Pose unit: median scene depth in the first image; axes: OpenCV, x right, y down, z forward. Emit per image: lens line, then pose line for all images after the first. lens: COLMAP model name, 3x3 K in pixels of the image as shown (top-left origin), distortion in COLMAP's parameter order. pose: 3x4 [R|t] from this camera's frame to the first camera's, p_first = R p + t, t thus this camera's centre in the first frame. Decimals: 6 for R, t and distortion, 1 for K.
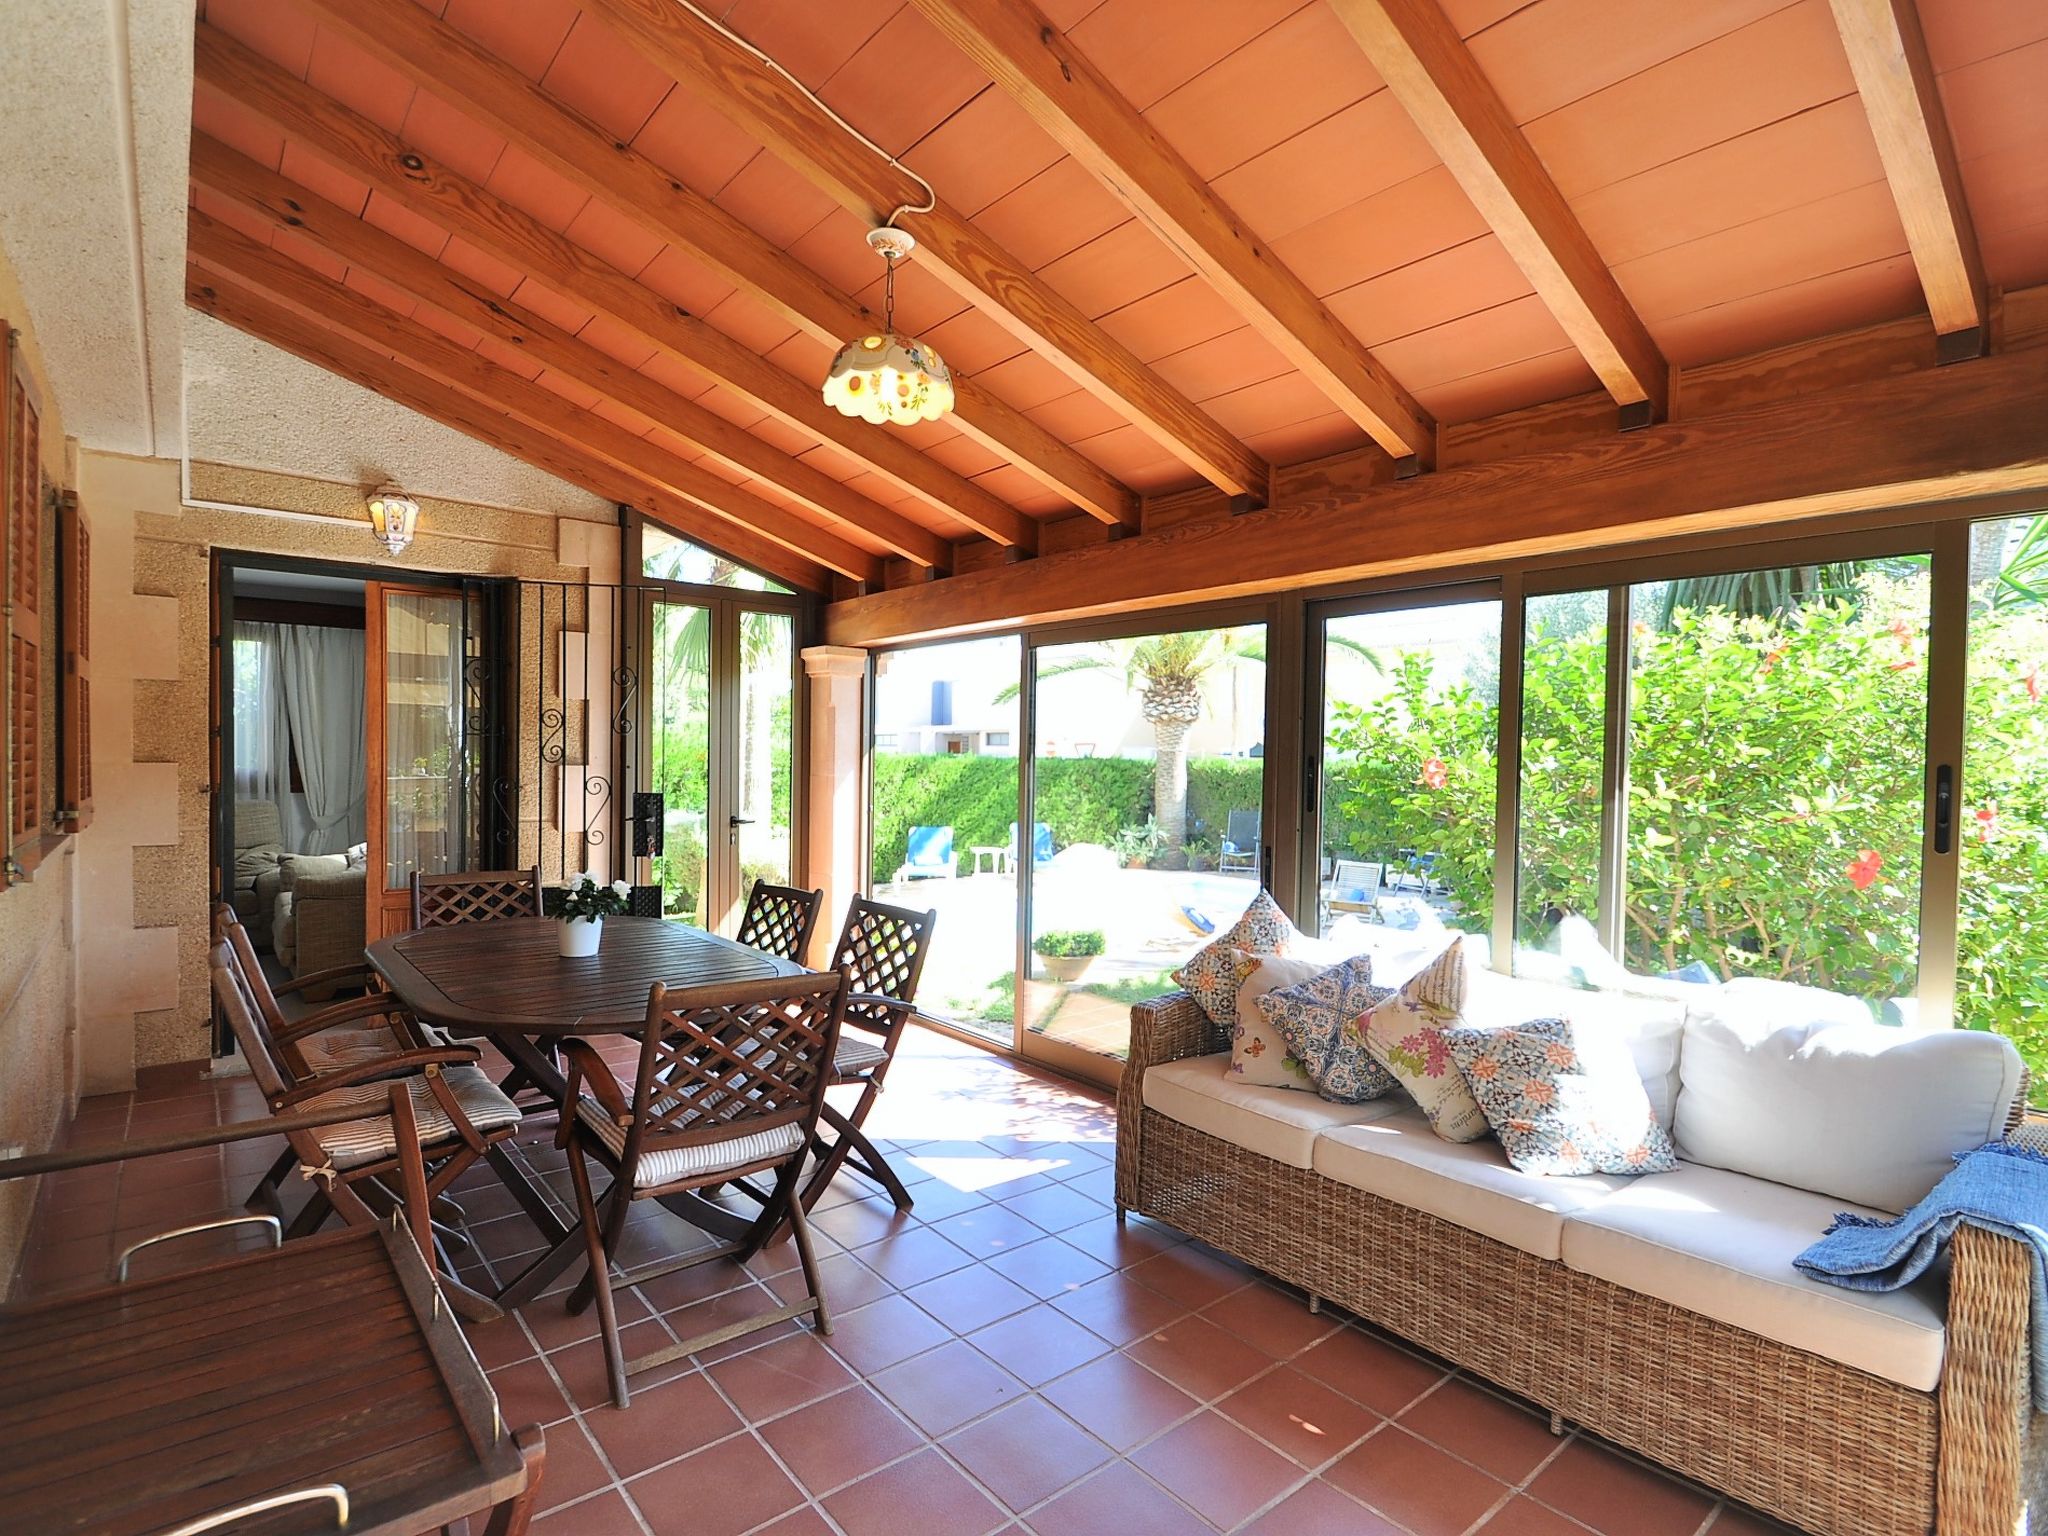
lens RADIAL K [[1082.4, 0, 1021.8], [0, 1082.4, 768.5], [0, 0, 1]] dist [0.012550, -0.002257]
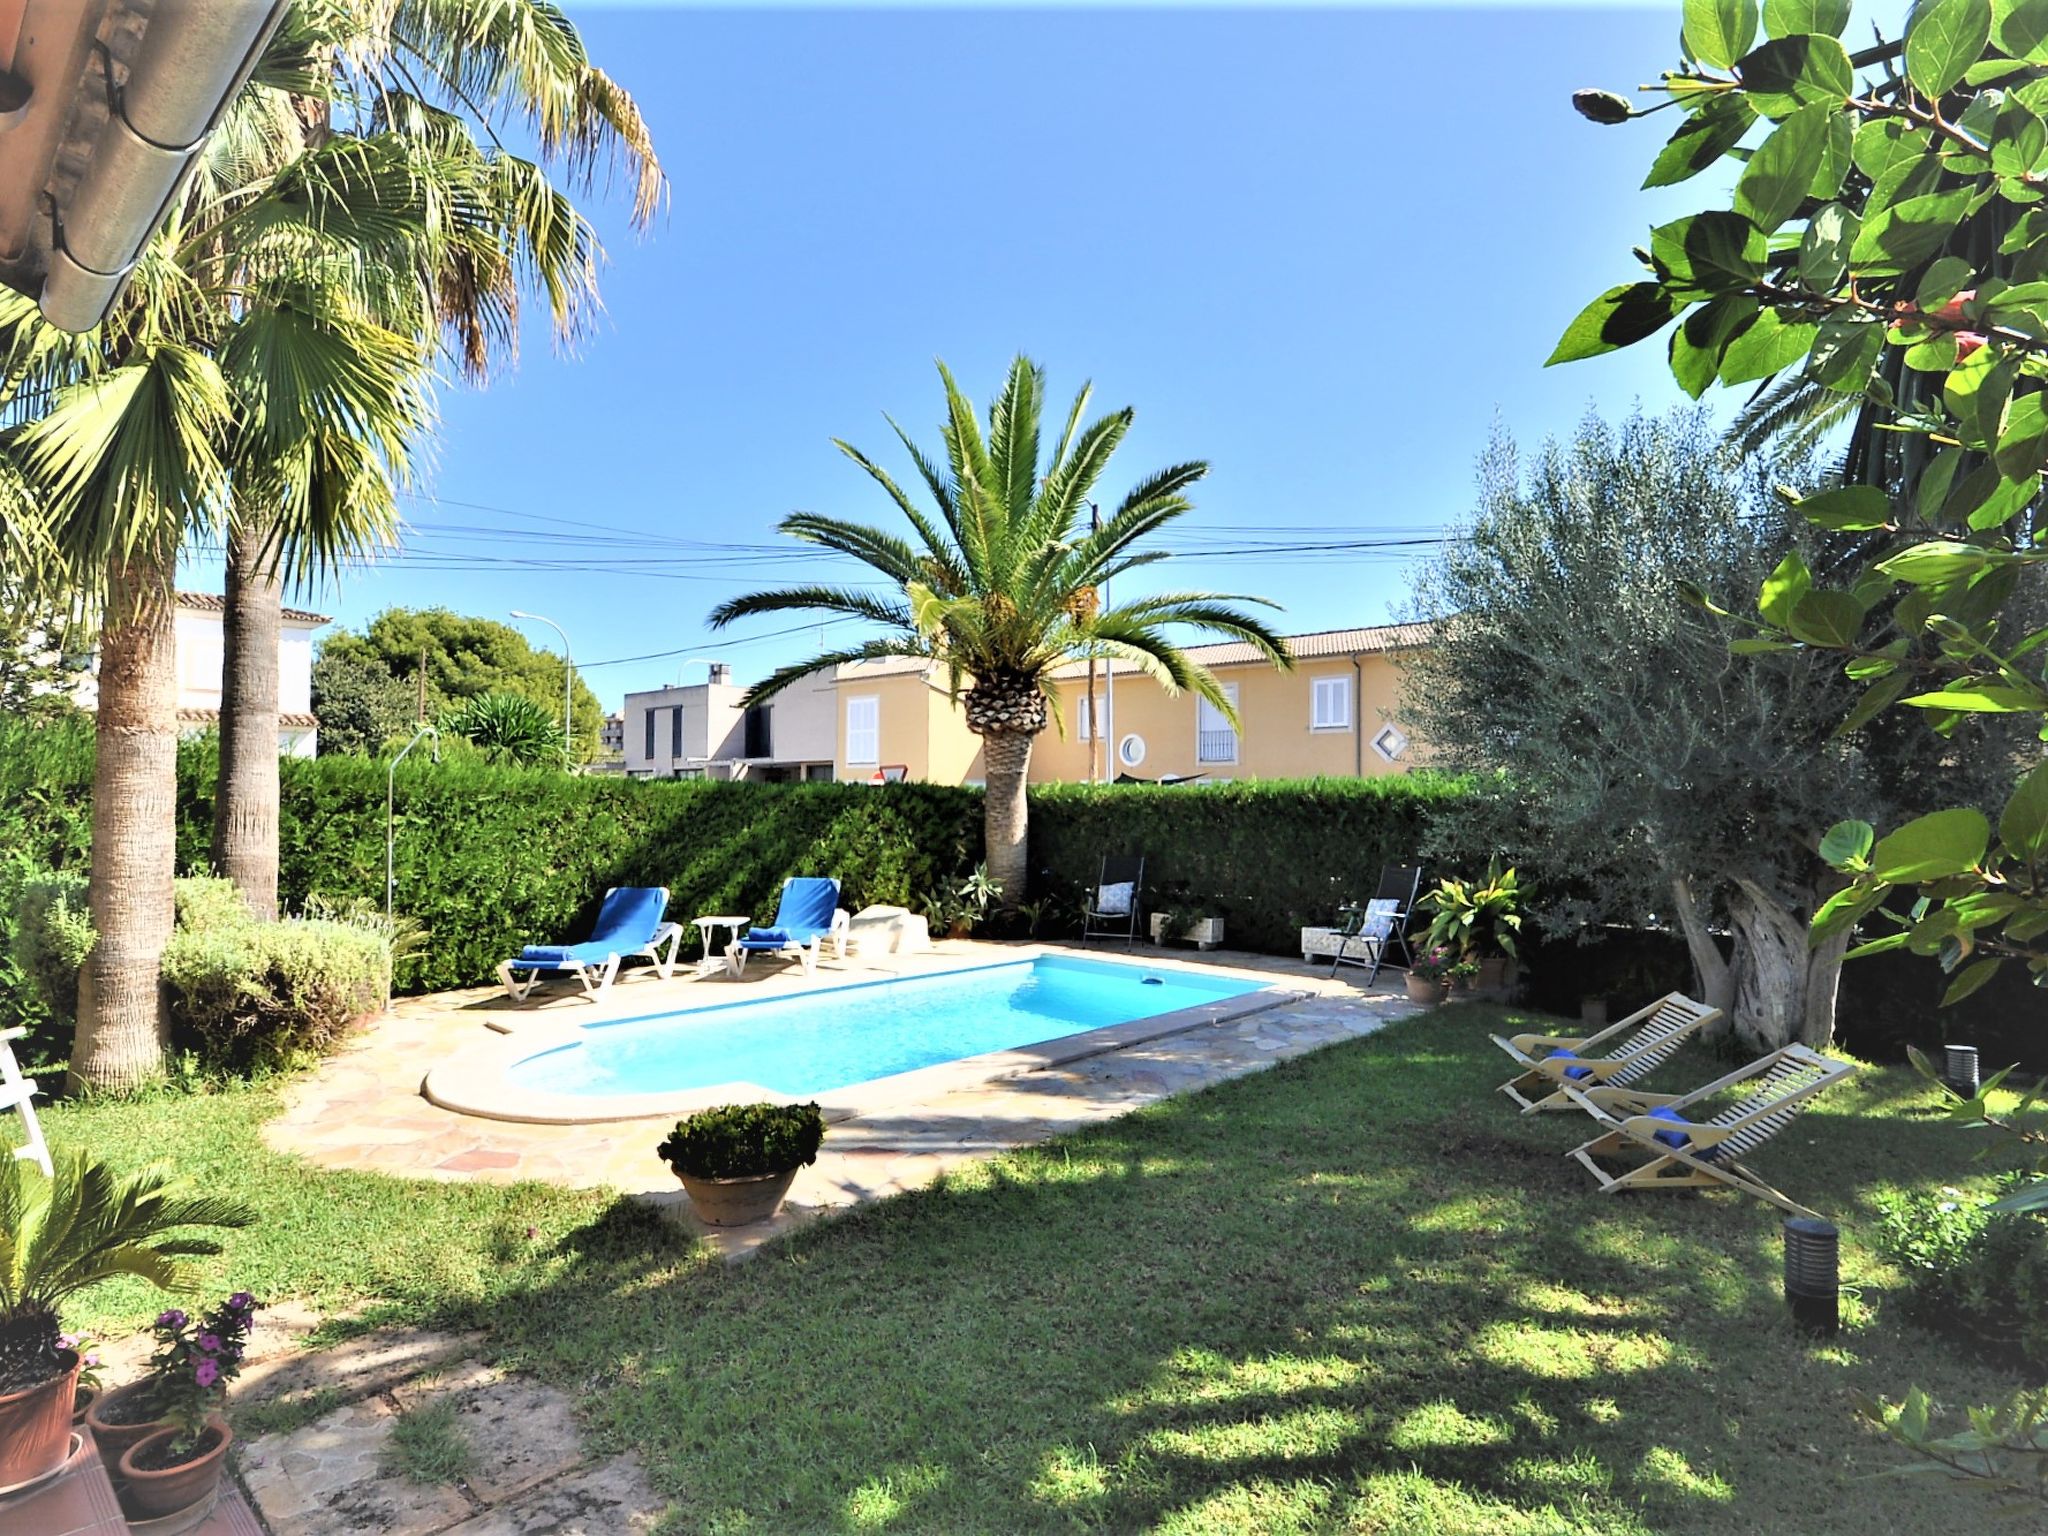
lens RADIAL K [[1082.4, 0, 1021.7], [0, 1082.4, 769.8], [0, 0, 1]] dist [0.012550, -0.002257]
pose [[0.992265, -0.004816, 0.124046, 0.059587], [0.009524, 0.999256, -0.037383, 0.008611], [-0.123773, 0.038276, 0.991572, 0.283541]]
